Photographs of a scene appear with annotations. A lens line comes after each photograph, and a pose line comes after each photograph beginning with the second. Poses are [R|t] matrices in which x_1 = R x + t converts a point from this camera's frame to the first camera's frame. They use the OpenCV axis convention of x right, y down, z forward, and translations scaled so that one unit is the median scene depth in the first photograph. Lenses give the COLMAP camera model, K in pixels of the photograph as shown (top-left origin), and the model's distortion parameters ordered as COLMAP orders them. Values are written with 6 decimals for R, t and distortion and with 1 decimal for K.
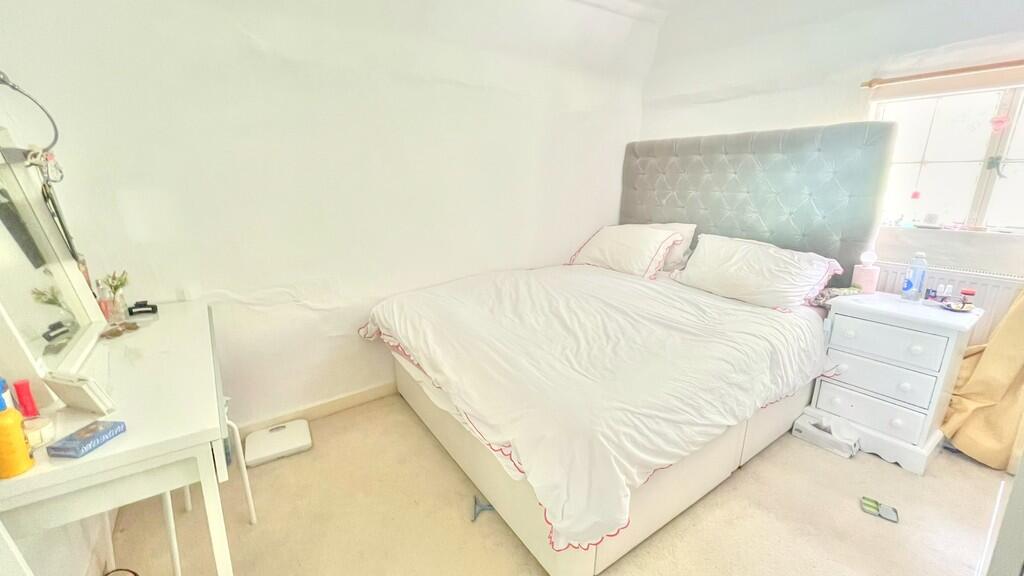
lens RADIAL K [[410.9, 0, 512.0], [0, 410.9, 288.0], [0, 0, 1]] dist [-0.000152, 0.000180]
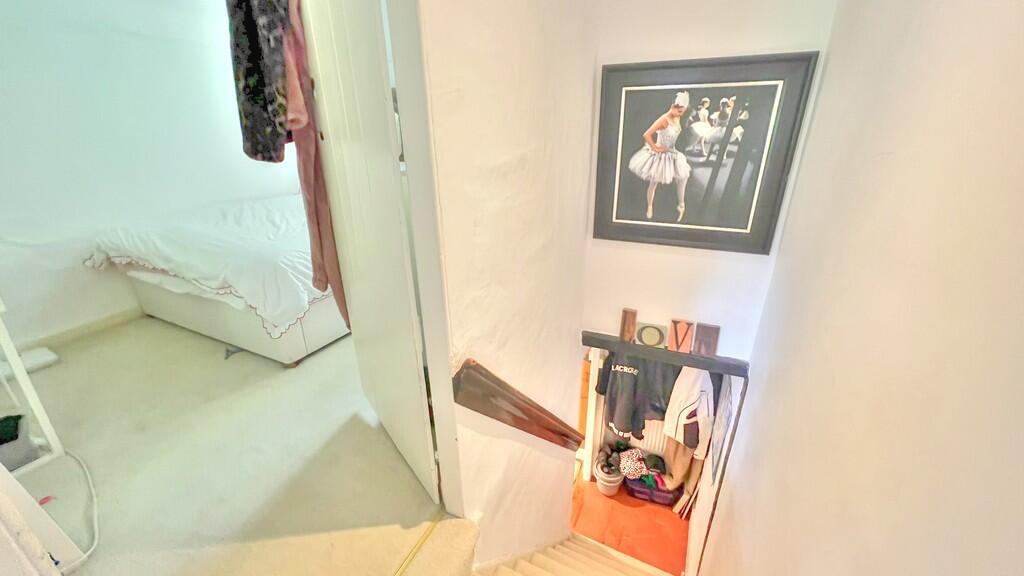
lens RADIAL K [[410.9, 0, 512.0], [0, 410.9, 288.0], [0, 0, 1]] dist [-0.000152, 0.000180]
pose [[0.877816, -0.189367, 0.439976, 0.167440], [0.138196, 0.979599, 0.145900, 0.196311], [-0.458629, -0.067270, 0.886078, -0.617674]]
